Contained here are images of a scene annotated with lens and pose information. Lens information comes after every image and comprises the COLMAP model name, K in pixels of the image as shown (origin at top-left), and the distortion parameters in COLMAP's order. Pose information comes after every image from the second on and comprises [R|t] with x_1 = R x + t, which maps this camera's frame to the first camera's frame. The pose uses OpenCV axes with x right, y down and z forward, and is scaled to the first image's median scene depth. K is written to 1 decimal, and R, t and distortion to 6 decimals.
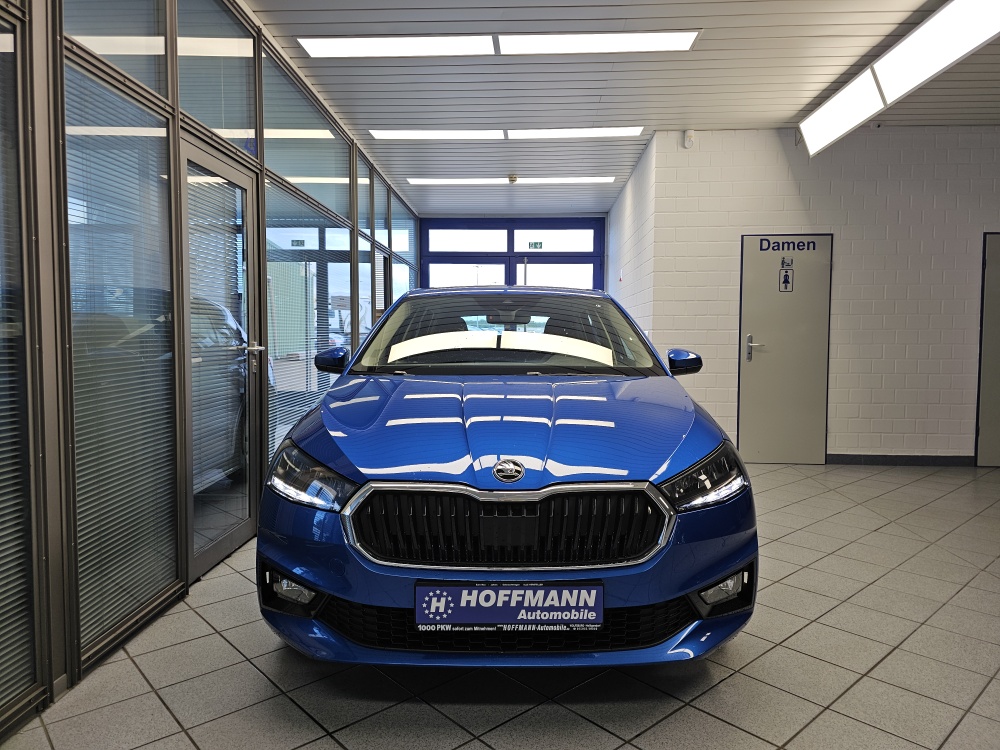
lens RADIAL K [[667.0, 0, 496.0], [0, 667.0, 373.3], [0, 0, 1]] dist [0.059740, -0.064695]
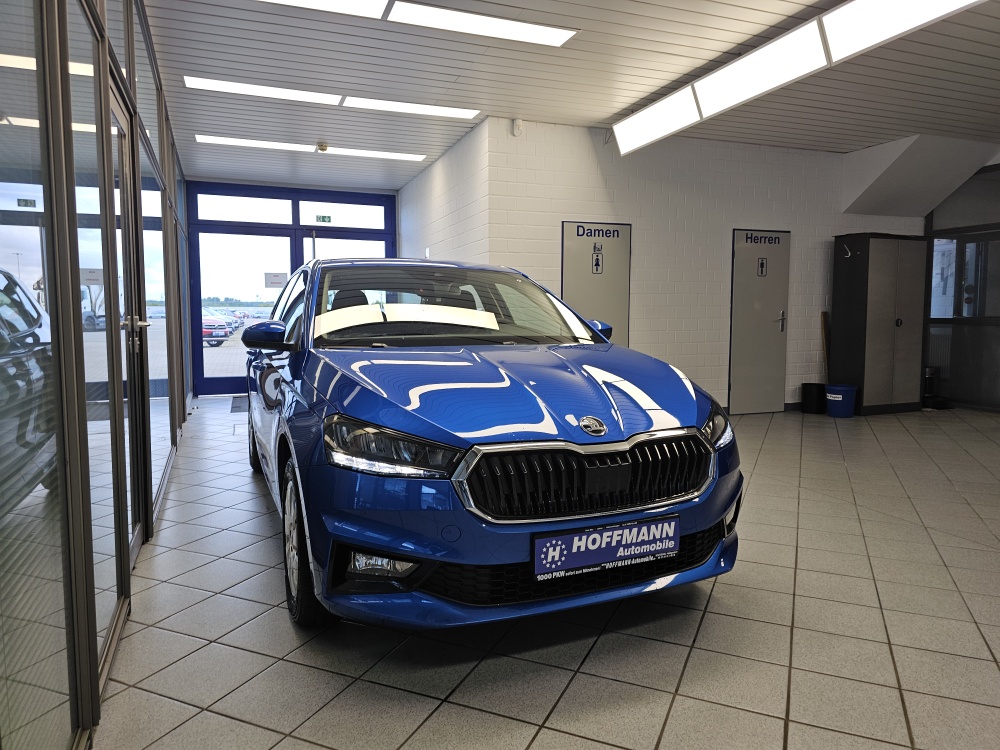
lens RADIAL K [[674.9, 0, 494.9], [0, 674.9, 373.8], [0, 0, 1]] dist [0.059905, -0.081167]
pose [[0.913835, -0.037229, 0.404375, -0.544334], [0.026569, 0.999136, 0.031944, 0.020732], [-0.405215, -0.018447, 0.914035, 0.055991]]
